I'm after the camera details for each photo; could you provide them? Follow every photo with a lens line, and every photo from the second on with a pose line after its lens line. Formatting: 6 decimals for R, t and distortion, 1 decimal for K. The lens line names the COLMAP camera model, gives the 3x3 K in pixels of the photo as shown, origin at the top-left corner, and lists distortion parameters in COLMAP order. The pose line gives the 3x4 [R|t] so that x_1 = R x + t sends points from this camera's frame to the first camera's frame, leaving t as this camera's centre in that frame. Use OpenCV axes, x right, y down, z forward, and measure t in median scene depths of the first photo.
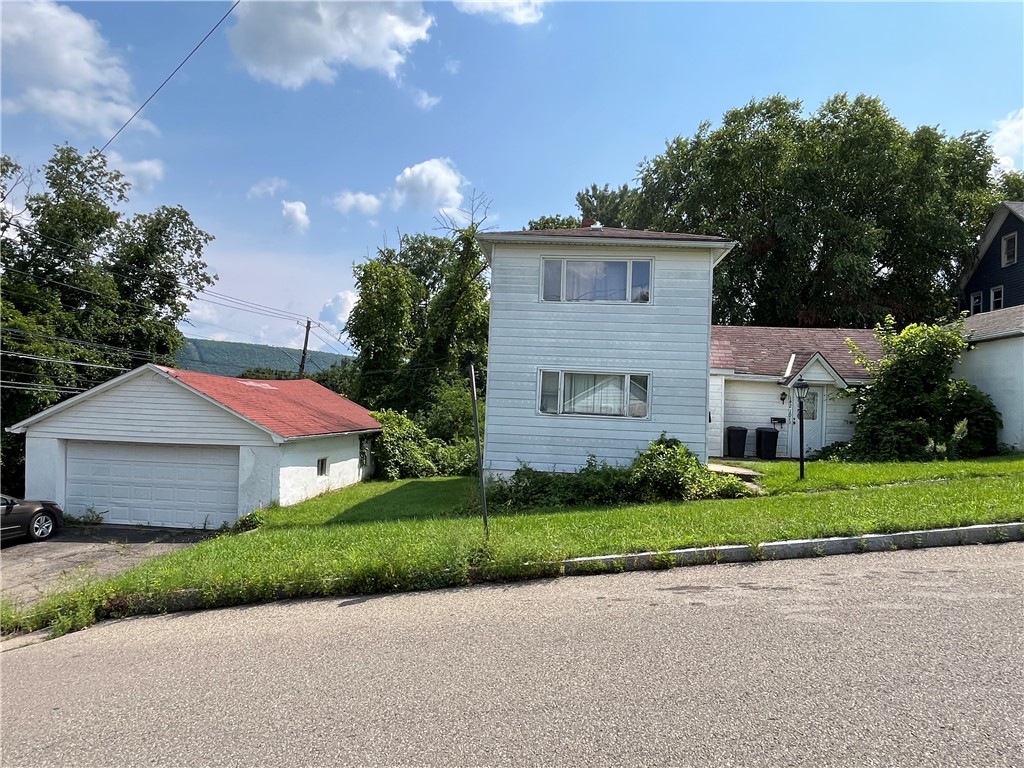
lens RADIAL K [[604.8, 0, 513.4], [0, 604.8, 378.4], [0, 0, 1]] dist [-0.002334, -0.000297]
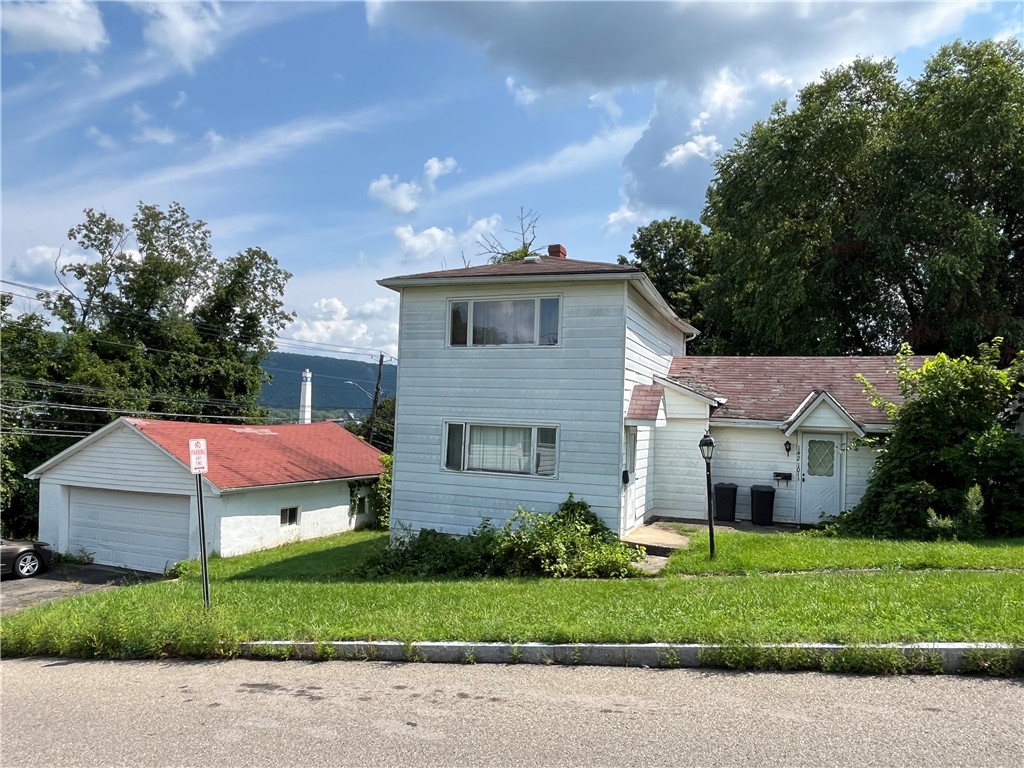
lens RADIAL K [[688.4, 0, 512.0], [0, 688.4, 384.0], [0, 0, 1]] dist [0.000584, -0.004110]
pose [[0.958135, -0.022312, -0.285446, 0.410124], [0.015885, 0.999566, -0.024811, -0.041325], [0.285876, 0.019238, 0.958074, 0.022718]]
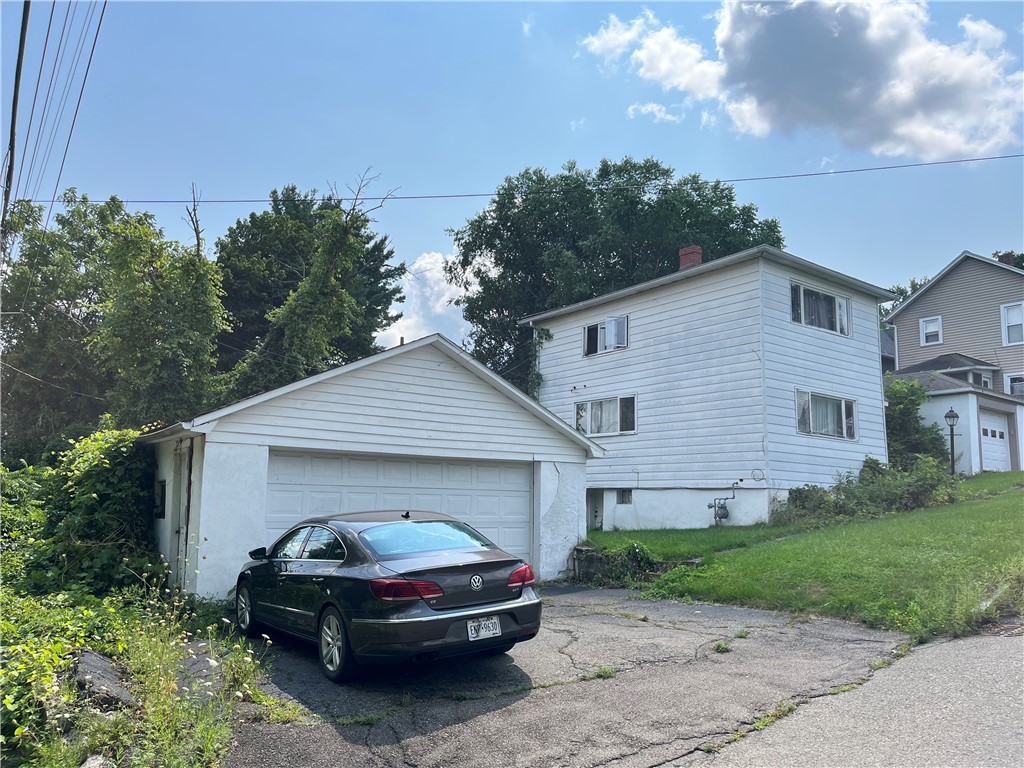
lens RADIAL K [[775.6, 0, 512.0], [0, 775.6, 384.0], [0, 0, 1]] dist [0.074815, -0.078884]
pose [[0.753358, 0.084936, 0.652102, -1.077746], [-0.020733, 0.994199, -0.105541, 0.115742], [-0.657283, 0.065990, 0.750749, 0.309461]]
